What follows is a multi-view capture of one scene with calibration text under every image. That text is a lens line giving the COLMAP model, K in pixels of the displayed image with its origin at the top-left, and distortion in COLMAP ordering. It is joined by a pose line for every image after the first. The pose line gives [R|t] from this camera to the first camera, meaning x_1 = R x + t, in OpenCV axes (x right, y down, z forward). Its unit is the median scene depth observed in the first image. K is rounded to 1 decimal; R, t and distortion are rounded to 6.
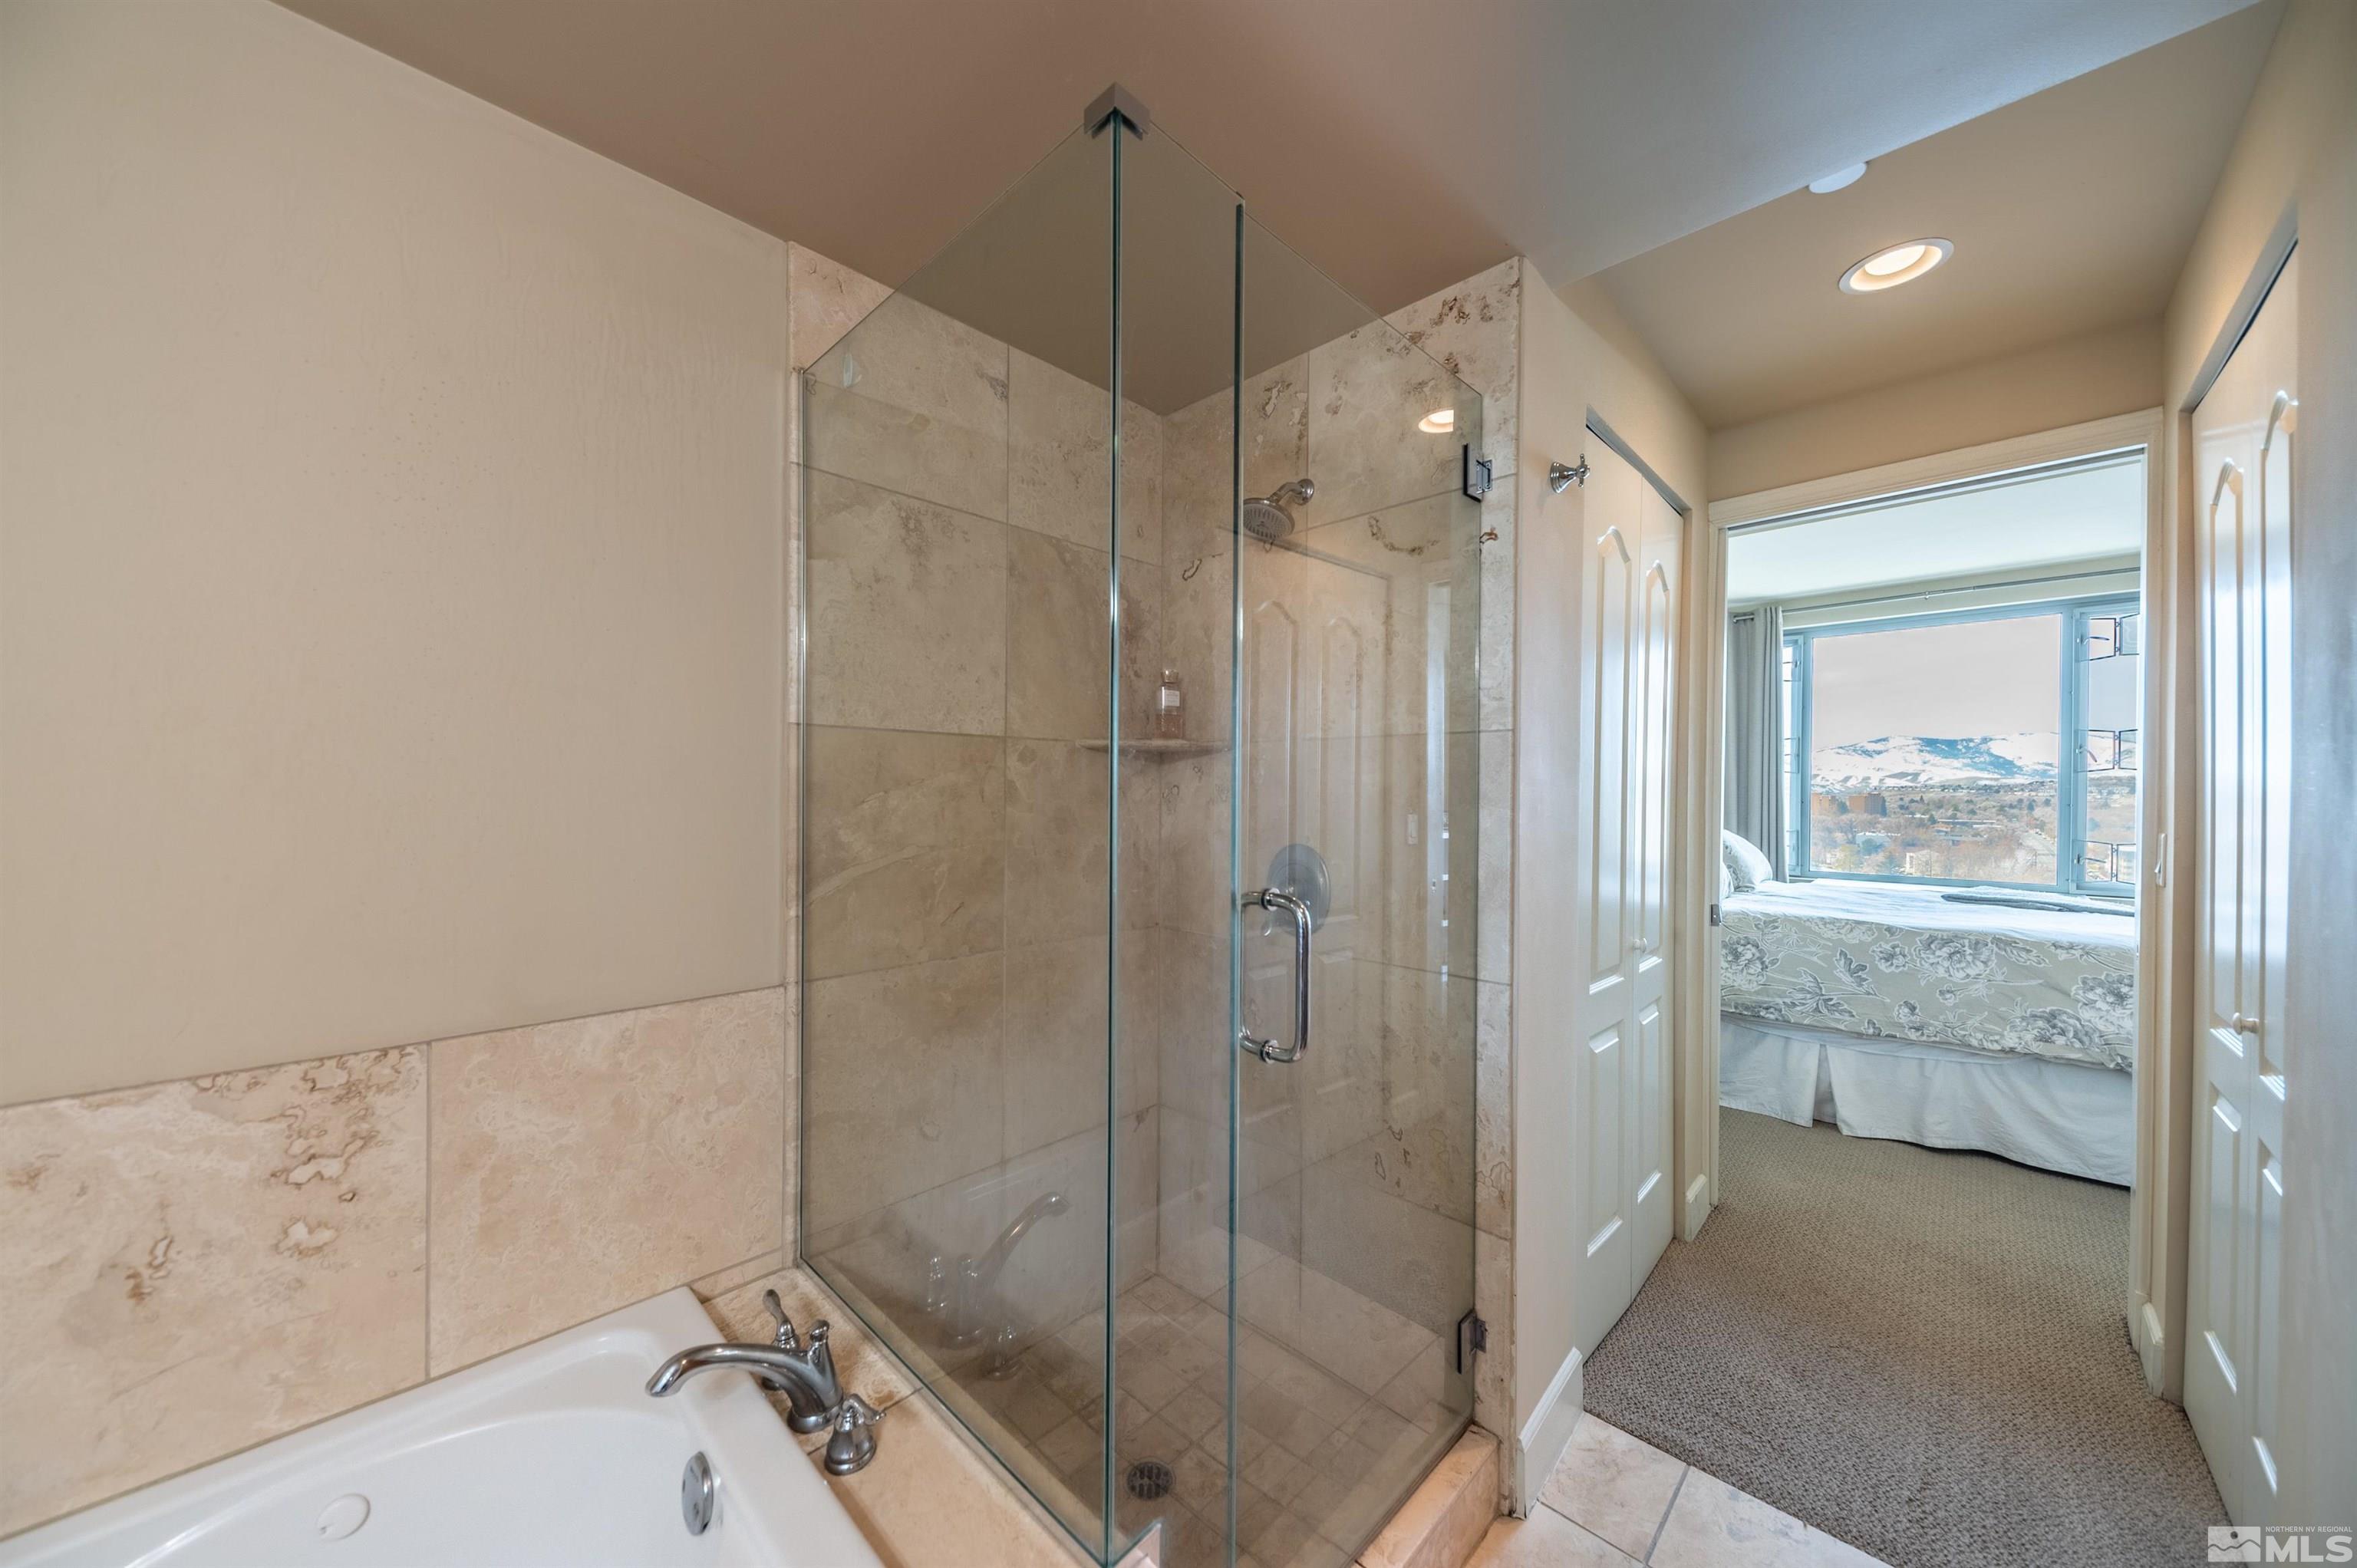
lens RADIAL K [[813.1, 0, 1177.1], [0, 813.1, 794.5], [0, 0, 1]] dist [0.012717, -0.004713]
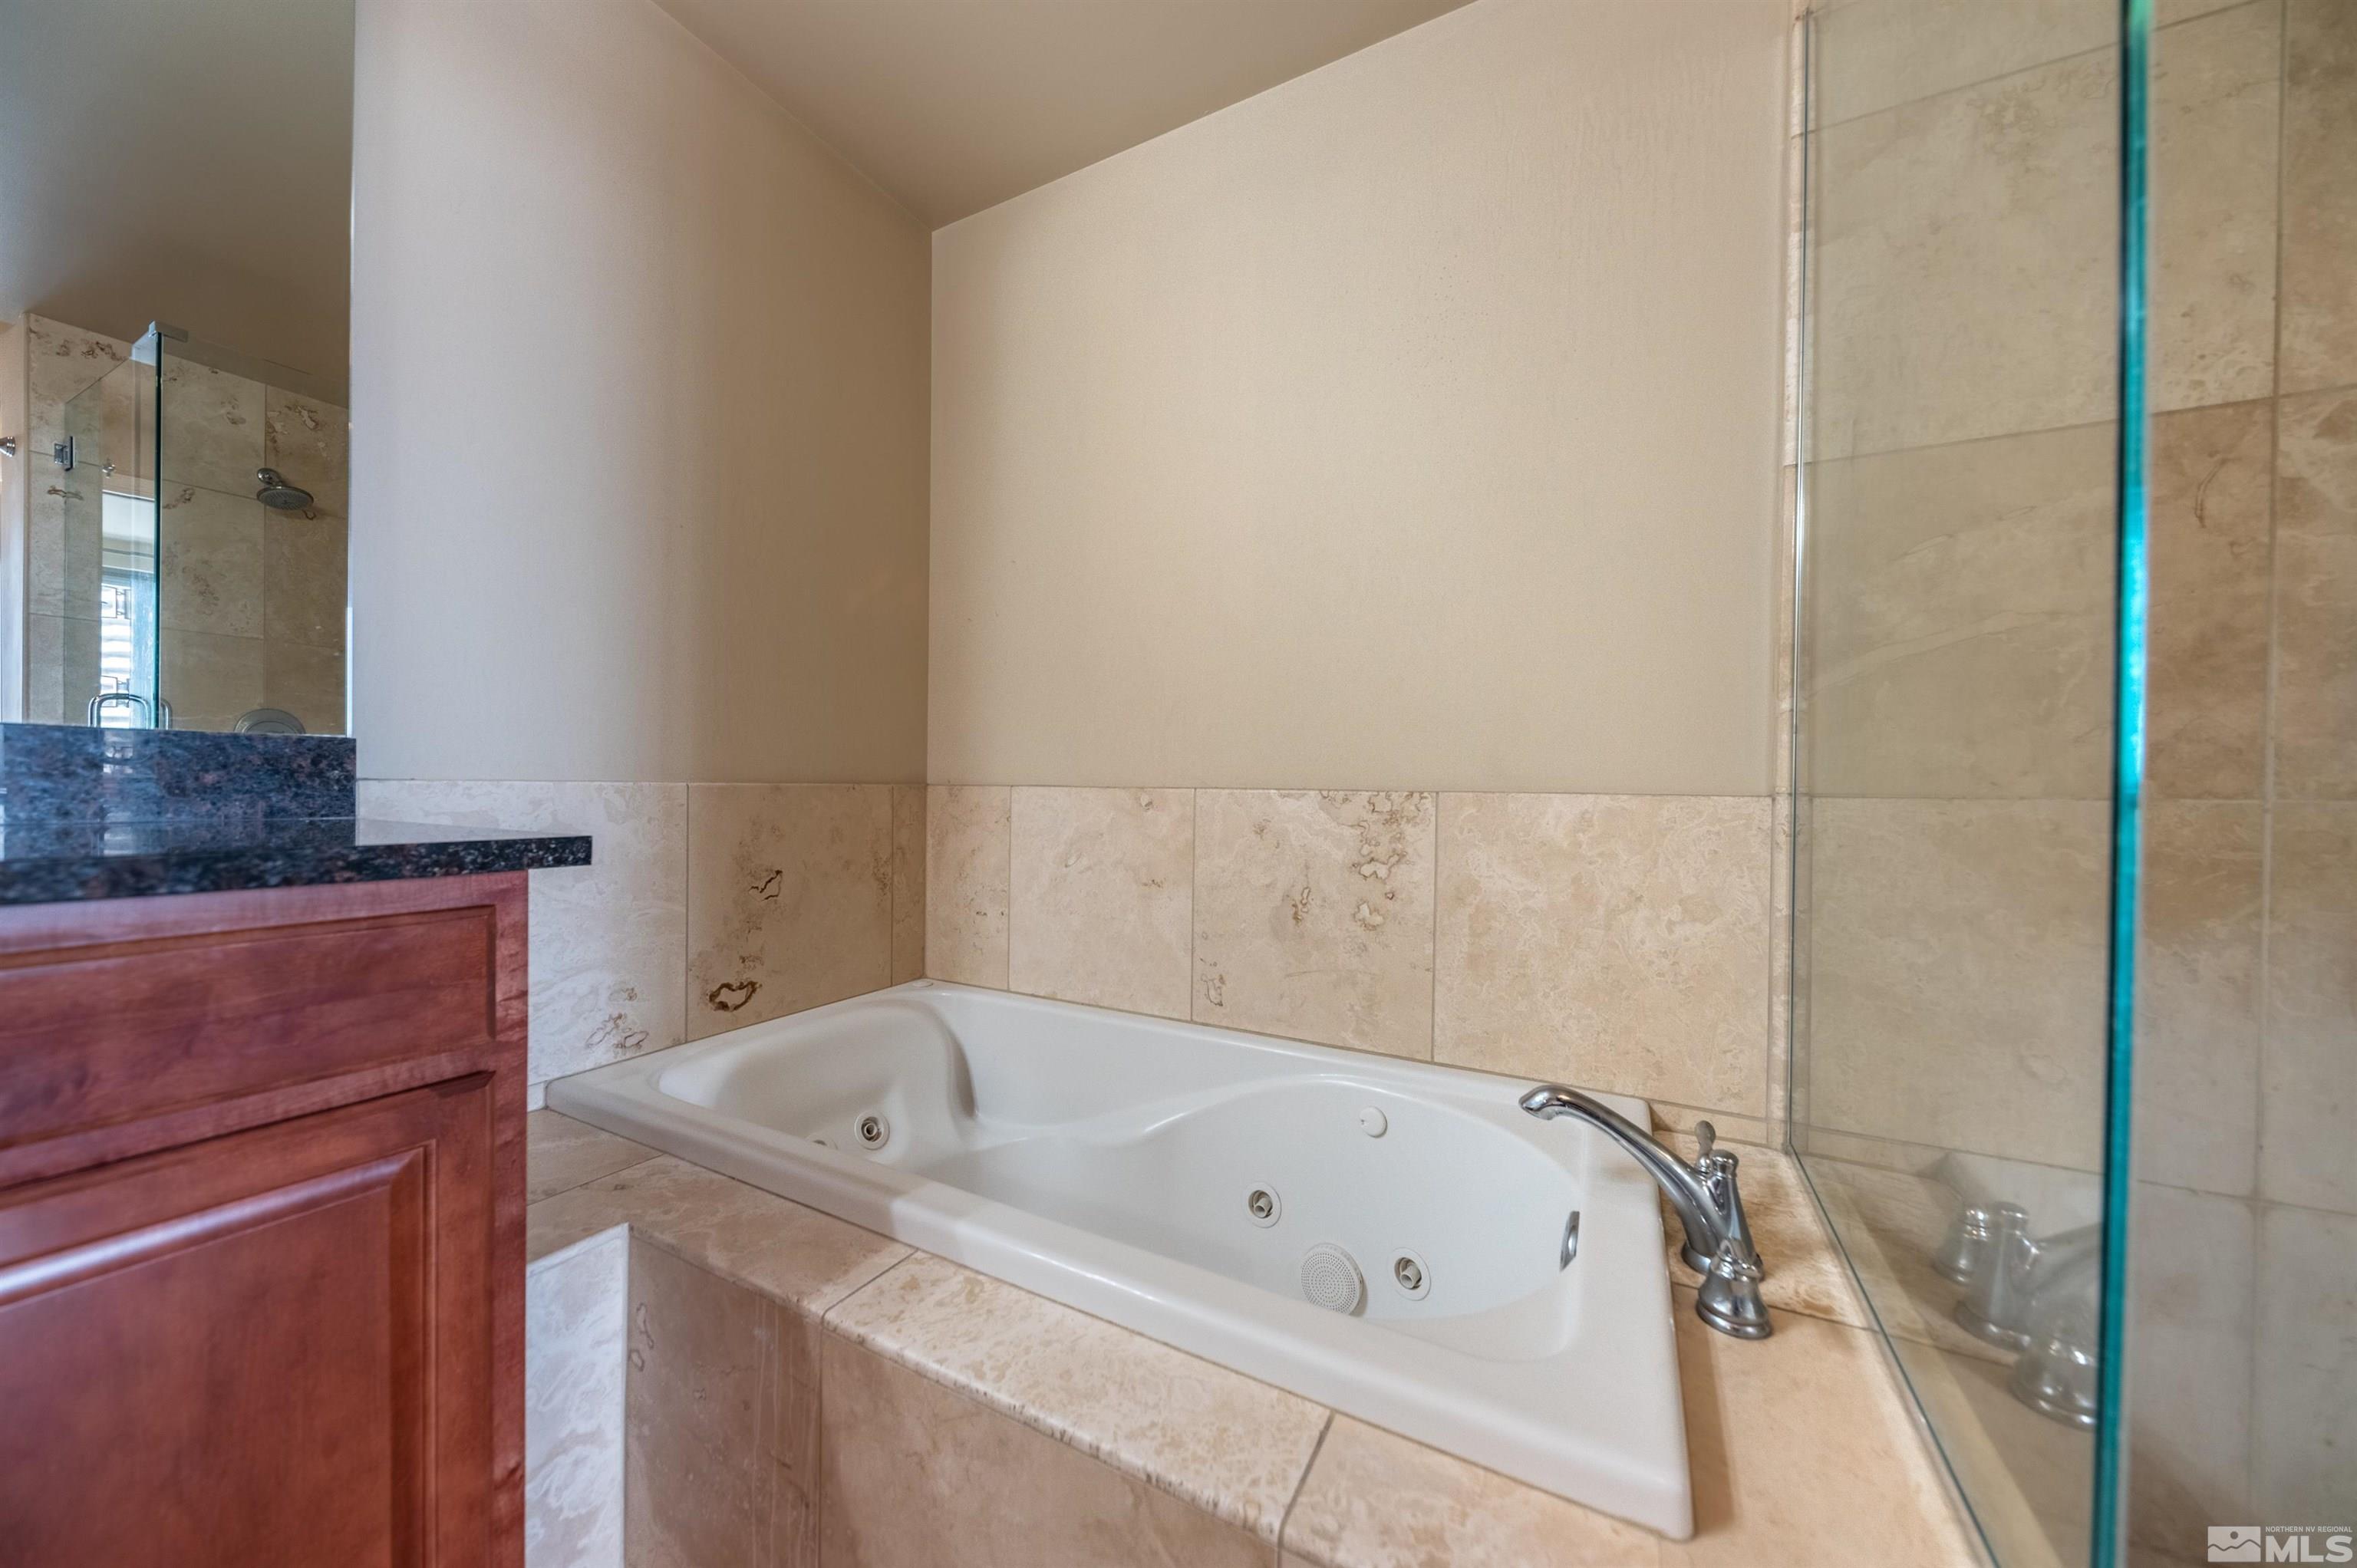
lens RADIAL K [[824.0, 0, 1170.6], [0, 824.0, 788.8], [0, 0, 1]] dist [0.006563, -0.000159]
pose [[0.272392, -0.000705, -0.962186, 0.158527], [-0.016524, 0.999849, -0.005410, 0.274296], [0.962045, 0.017373, 0.272339, 0.237042]]
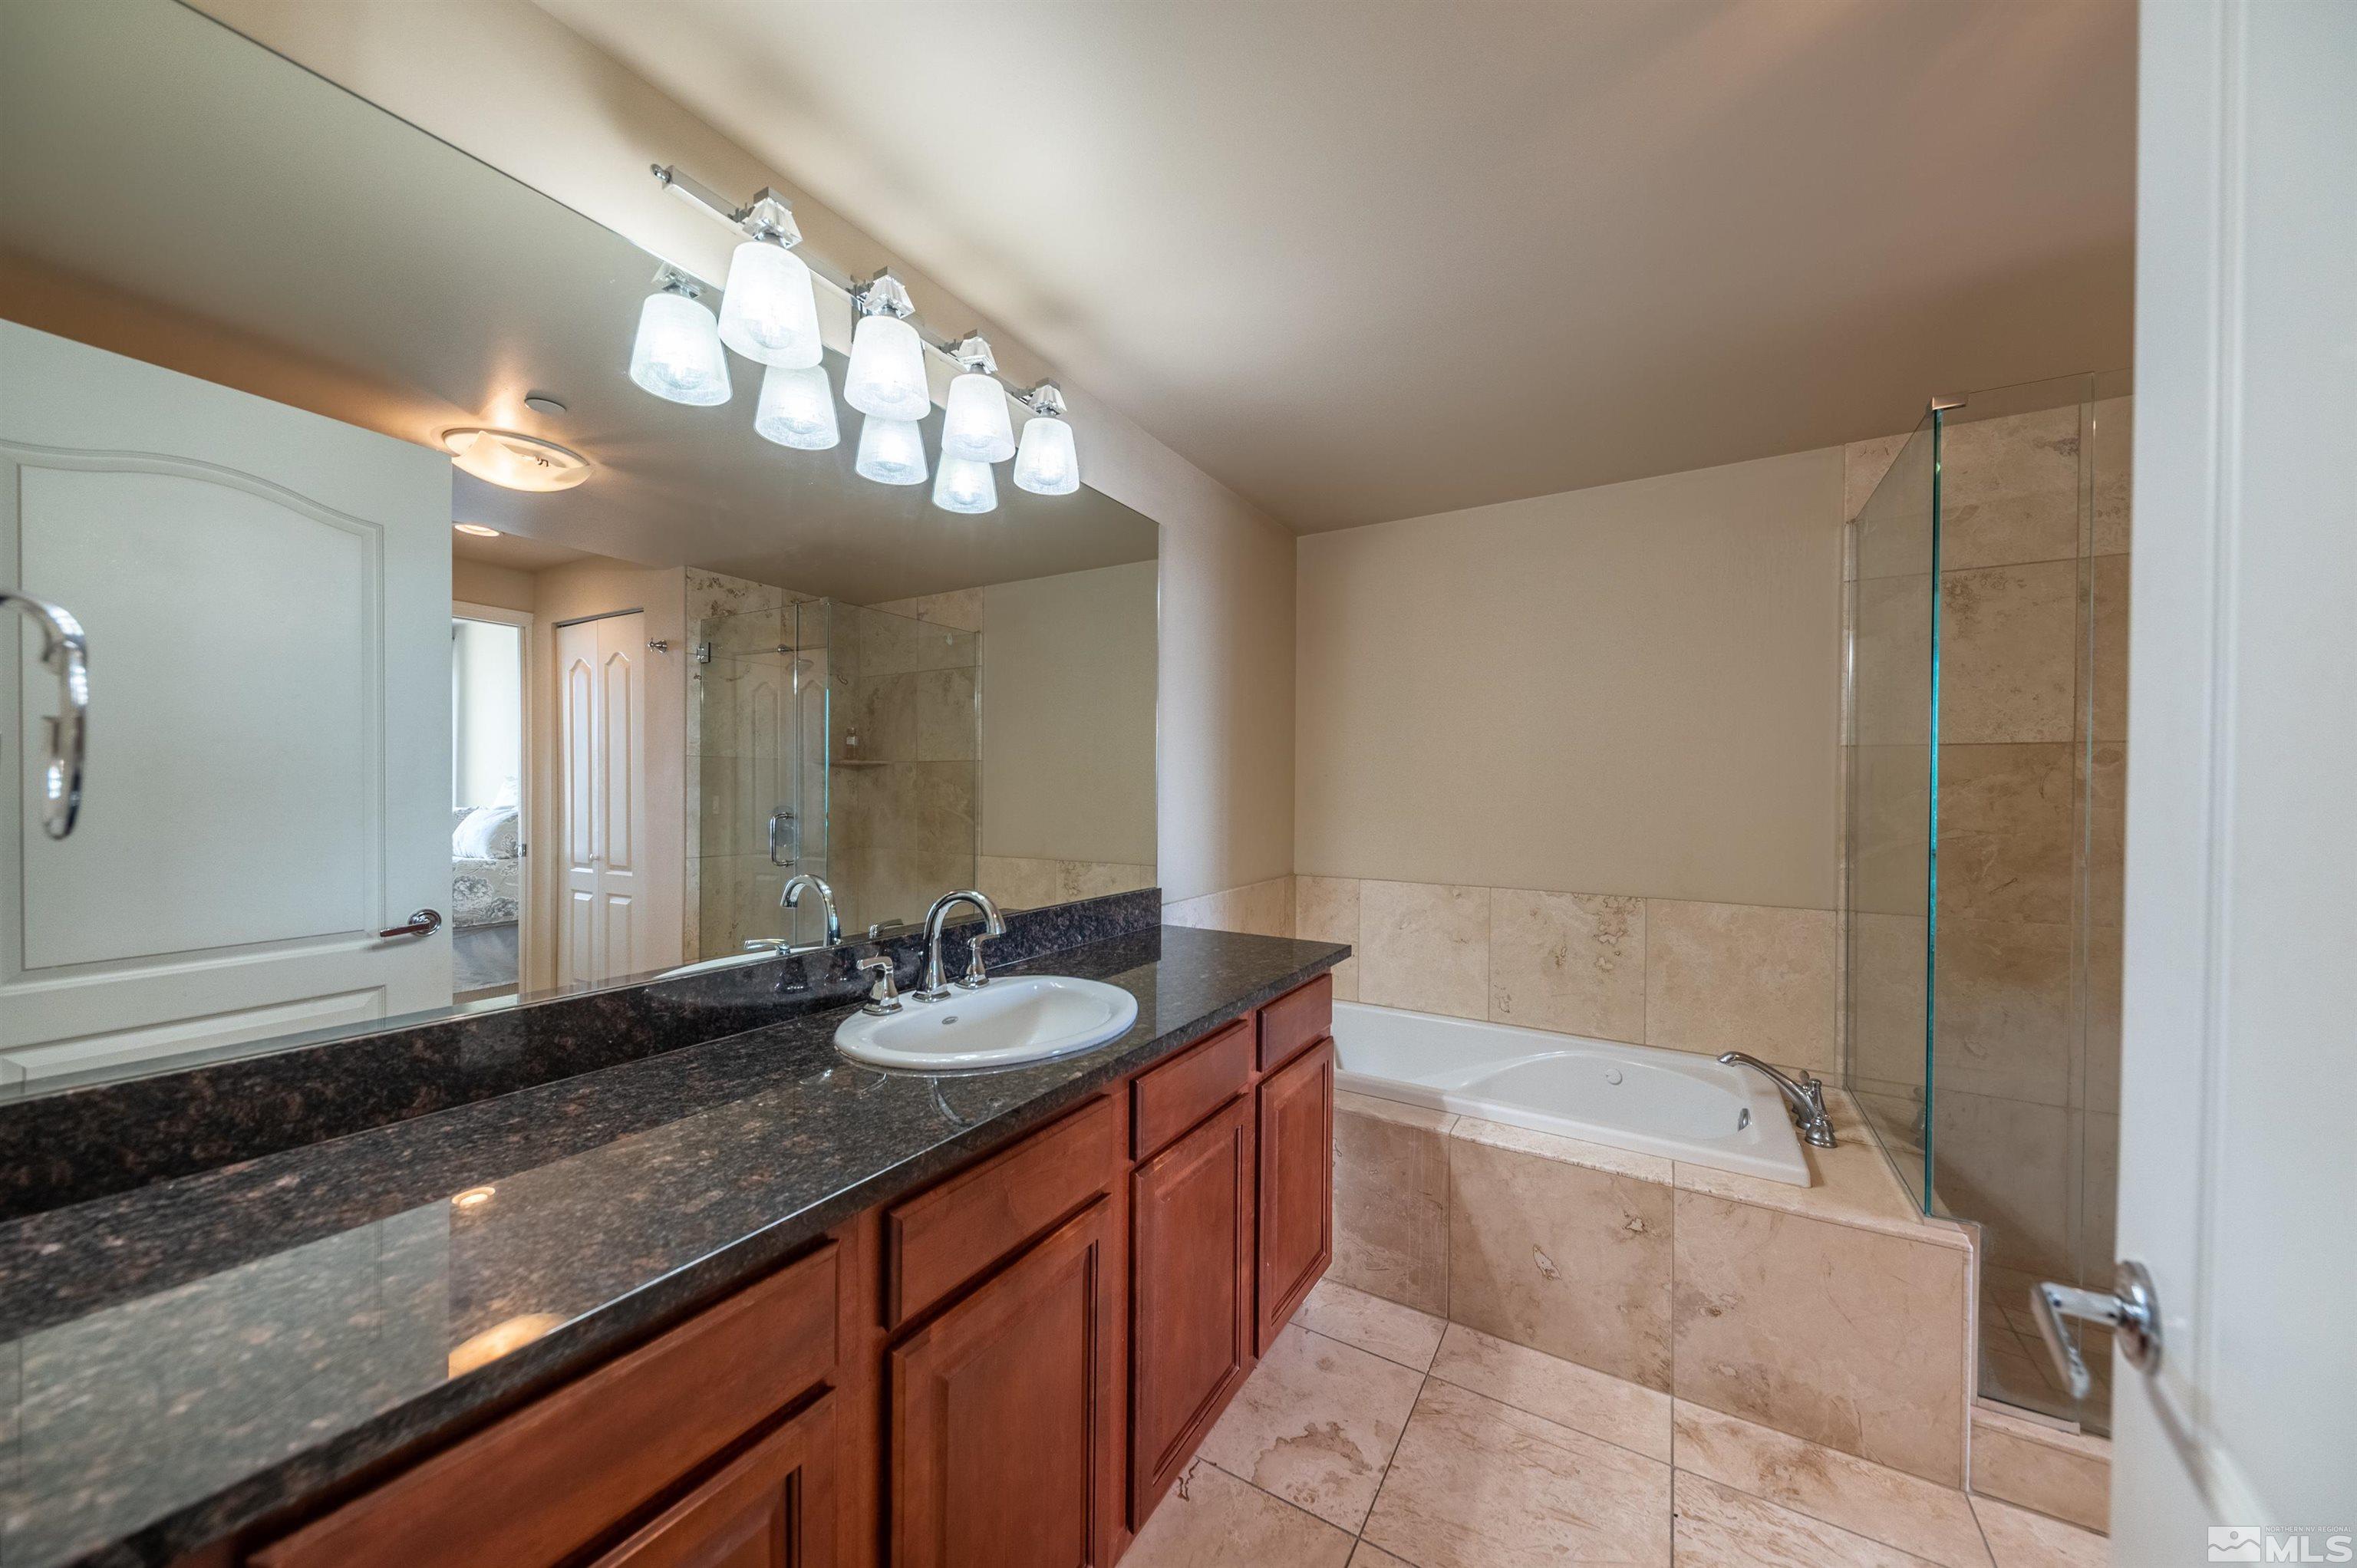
lens RADIAL K [[820.6, 0, 1172.0], [0, 820.6, 793.5], [0, 0, 1]] dist [0.011066, 0.000003]
pose [[0.226112, -0.000186, -0.974101, 0.905308], [-0.012365, 0.999919, -0.003062, 0.030556], [0.974023, 0.012737, 0.226091, -0.716484]]
